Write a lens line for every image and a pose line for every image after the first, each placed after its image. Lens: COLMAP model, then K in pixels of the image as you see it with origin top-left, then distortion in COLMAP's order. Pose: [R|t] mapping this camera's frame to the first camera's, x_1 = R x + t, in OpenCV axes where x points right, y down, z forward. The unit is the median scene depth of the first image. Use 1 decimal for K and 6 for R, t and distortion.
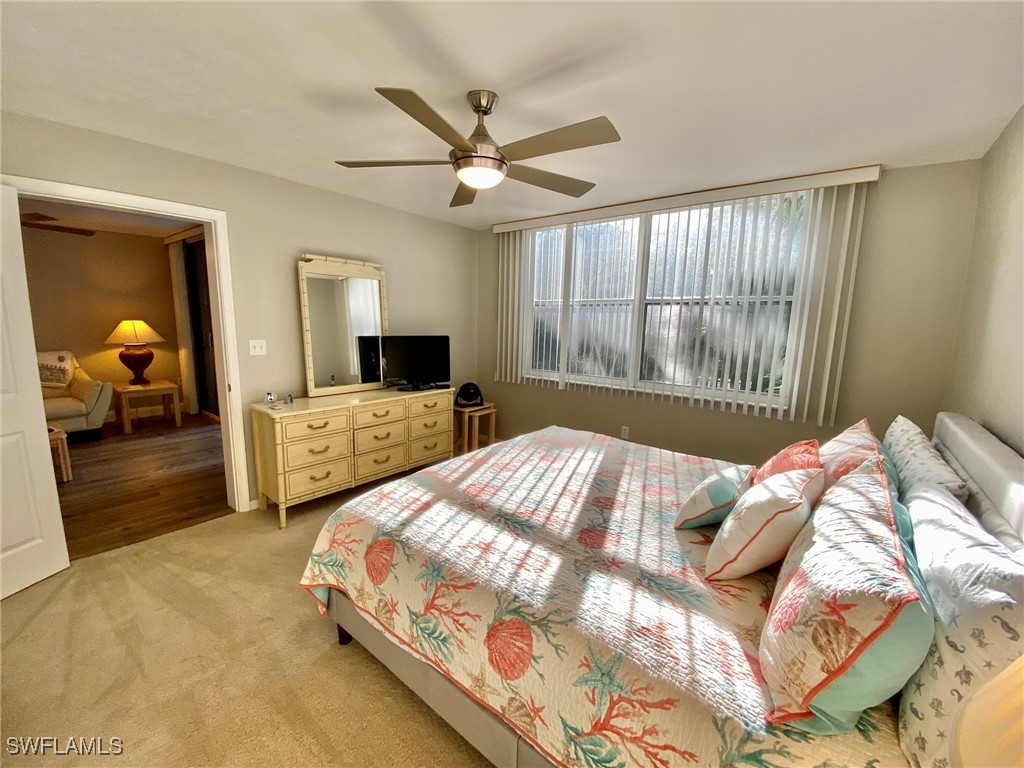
lens RADIAL K [[414.1, 0, 510.5], [0, 414.1, 386.1], [0, 0, 1]] dist [0.024967, -0.022763]
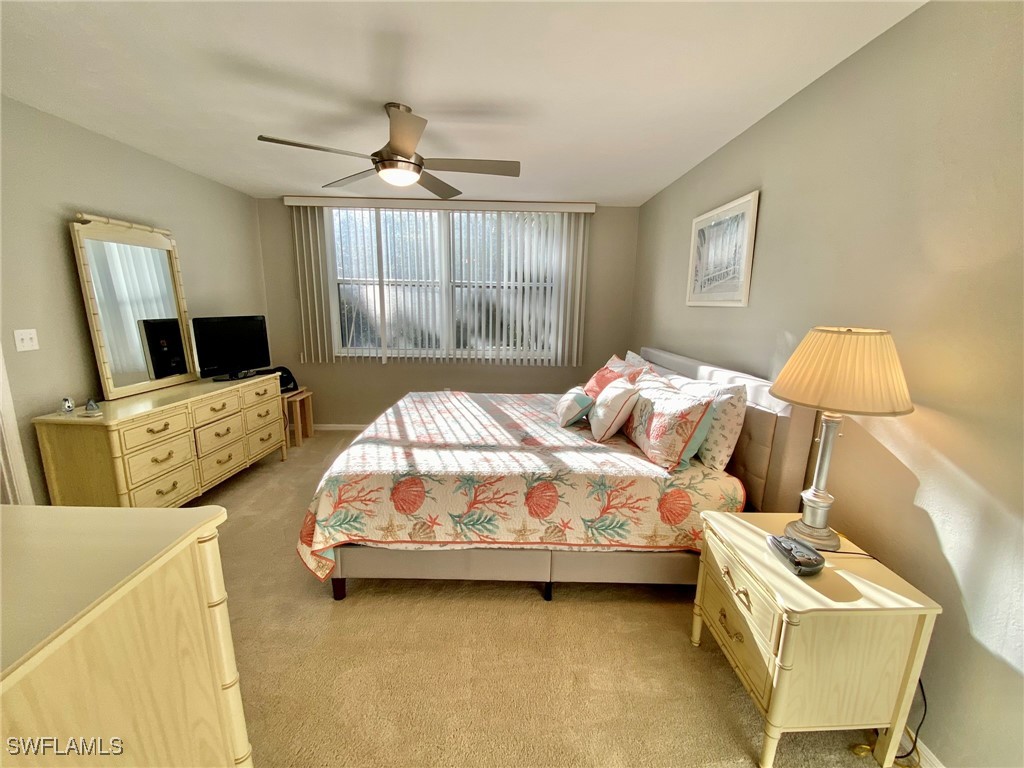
lens RADIAL K [[414.1, 0, 510.5], [0, 414.1, 386.1], [0, 0, 1]] dist [0.024967, -0.022763]
pose [[0.780278, -0.131816, 0.611385, -0.626706], [0.102368, 0.991272, 0.083074, 0.021160], [-0.616999, -0.002235, 0.786961, -0.125683]]
